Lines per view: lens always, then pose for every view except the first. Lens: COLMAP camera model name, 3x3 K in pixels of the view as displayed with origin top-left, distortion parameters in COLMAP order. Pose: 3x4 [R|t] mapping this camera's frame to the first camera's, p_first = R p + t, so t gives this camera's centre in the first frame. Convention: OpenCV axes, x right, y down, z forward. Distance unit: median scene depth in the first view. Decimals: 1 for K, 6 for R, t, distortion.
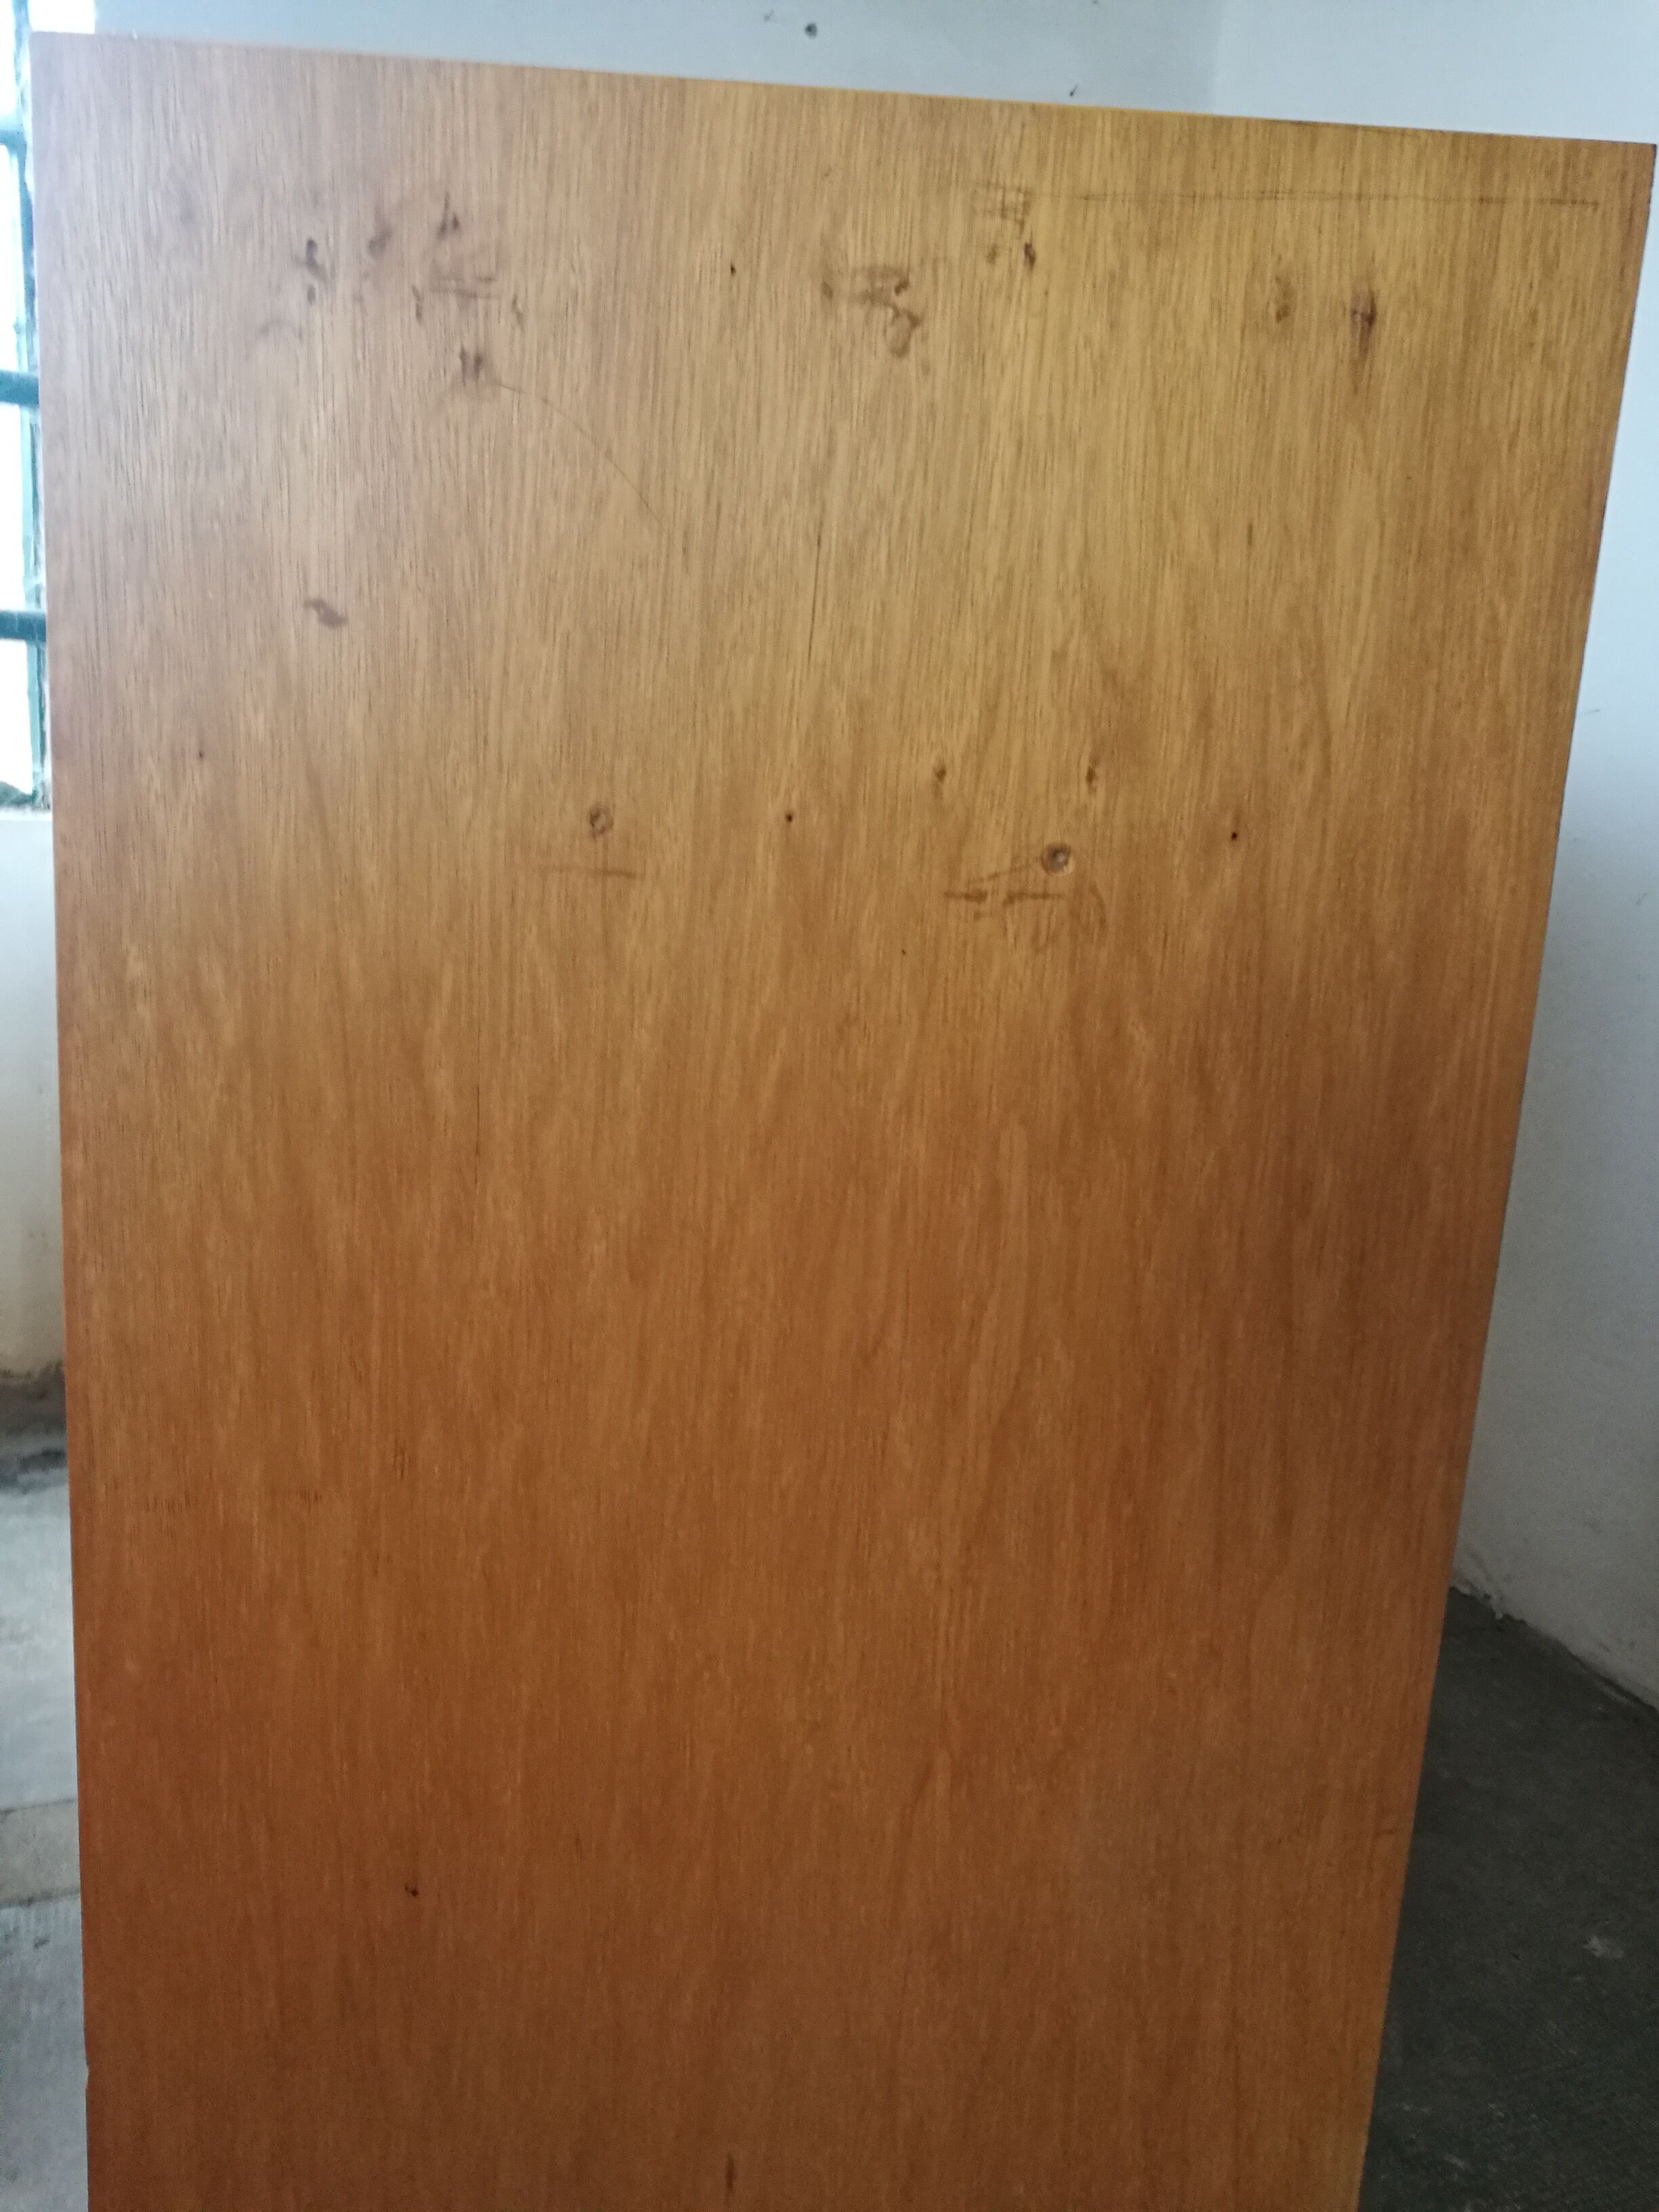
lens RADIAL K [[1732.4, 0, 826.4], [0, 1732.4, 1105.0], [0, 0, 1]] dist [-0.018959, 0.050537]
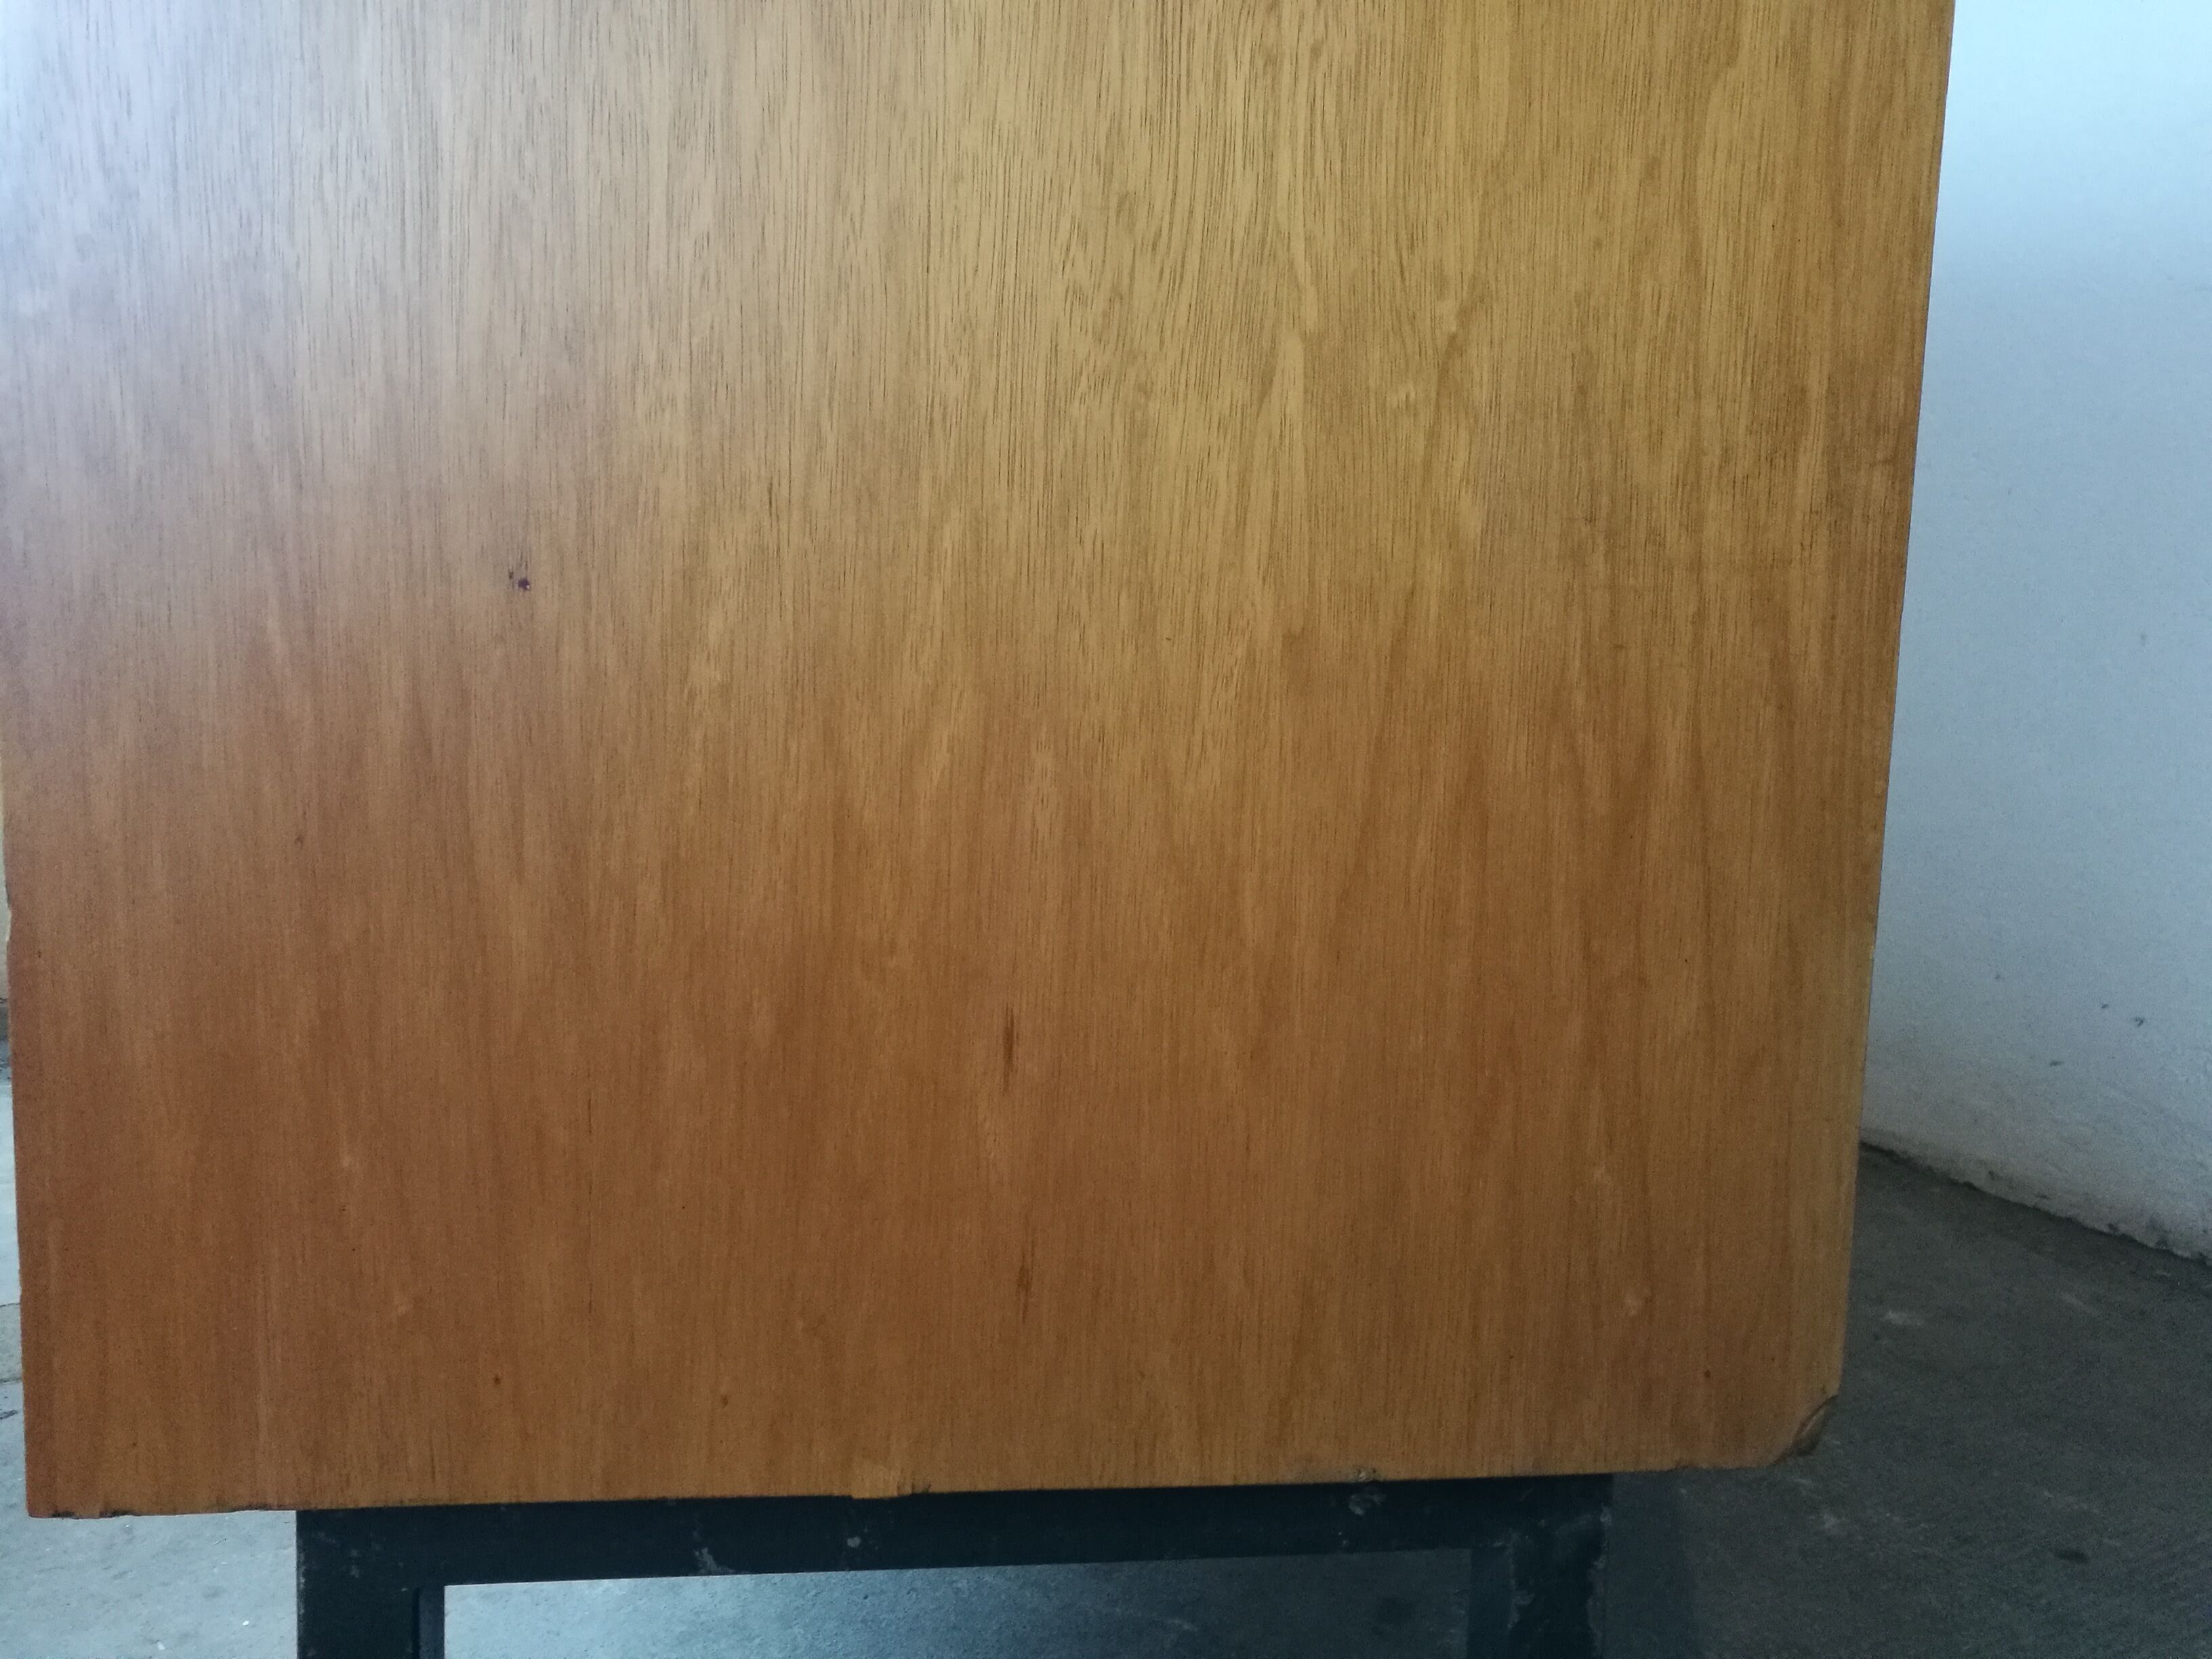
lens RADIAL K [[1732.4, 0, 1108.3], [0, 1732.4, 829.7], [0, 0, 1]] dist [-0.018959, 0.050537]
pose [[0.991911, -0.044550, 0.118858, -0.096147], [0.055046, 0.994726, -0.086540, 0.607429], [-0.114376, 0.092383, 0.989133, 0.316526]]
